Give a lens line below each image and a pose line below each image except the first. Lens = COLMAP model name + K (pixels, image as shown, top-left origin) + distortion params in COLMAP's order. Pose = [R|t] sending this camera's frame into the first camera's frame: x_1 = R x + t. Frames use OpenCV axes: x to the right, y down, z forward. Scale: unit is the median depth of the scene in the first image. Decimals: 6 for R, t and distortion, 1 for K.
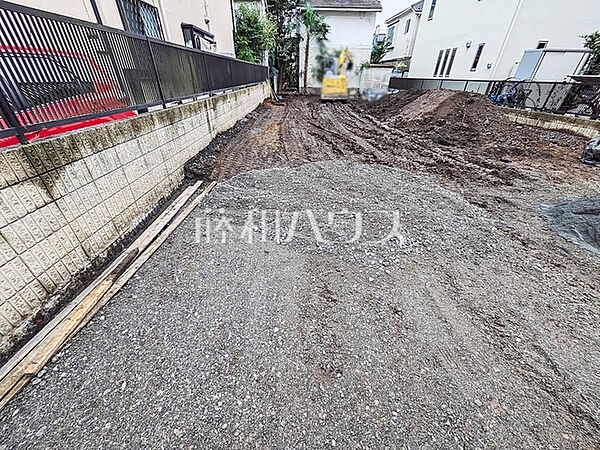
lens RADIAL K [[237.7, 0, 300.0], [0, 237.7, 226.8], [0, 0, 1]] dist [0.000776, 0.000679]
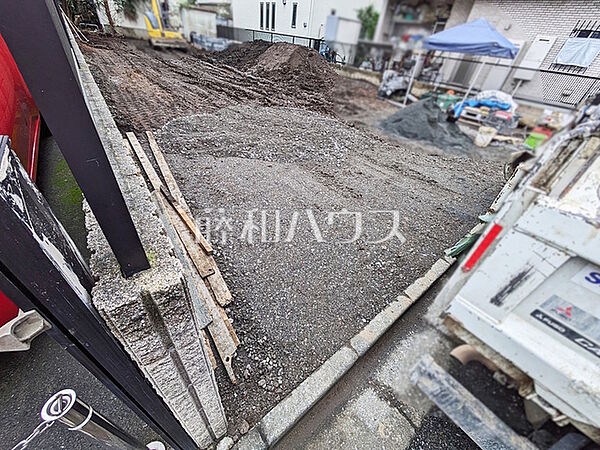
lens RADIAL K [[237.7, 0, 300.0], [0, 237.7, 226.8], [0, 0, 1]] dist [0.000776, 0.000679]
pose [[0.796399, -0.316789, 0.515163, -0.247994], [0.238840, 0.947338, 0.213319, 0.057047], [-0.555611, -0.046846, 0.830122, -0.069235]]
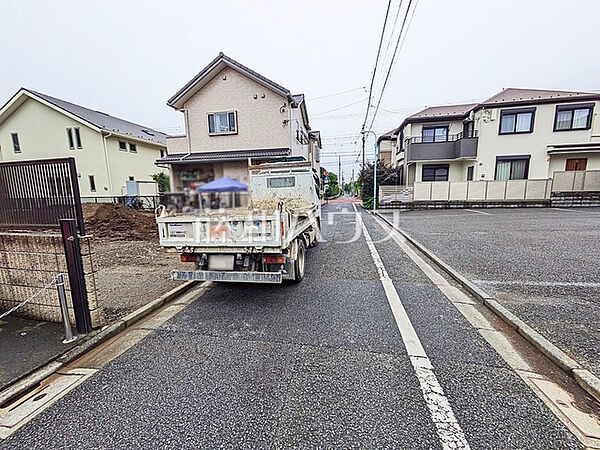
lens RADIAL K [[237.7, 0, 300.0], [0, 237.7, 226.8], [0, 0, 1]] dist [0.000776, 0.000679]
pose [[0.233384, -0.160788, 0.958999, -0.490698], [0.543370, 0.839450, 0.008508, 0.213476], [-0.806400, 0.519106, 0.283282, -0.343342]]
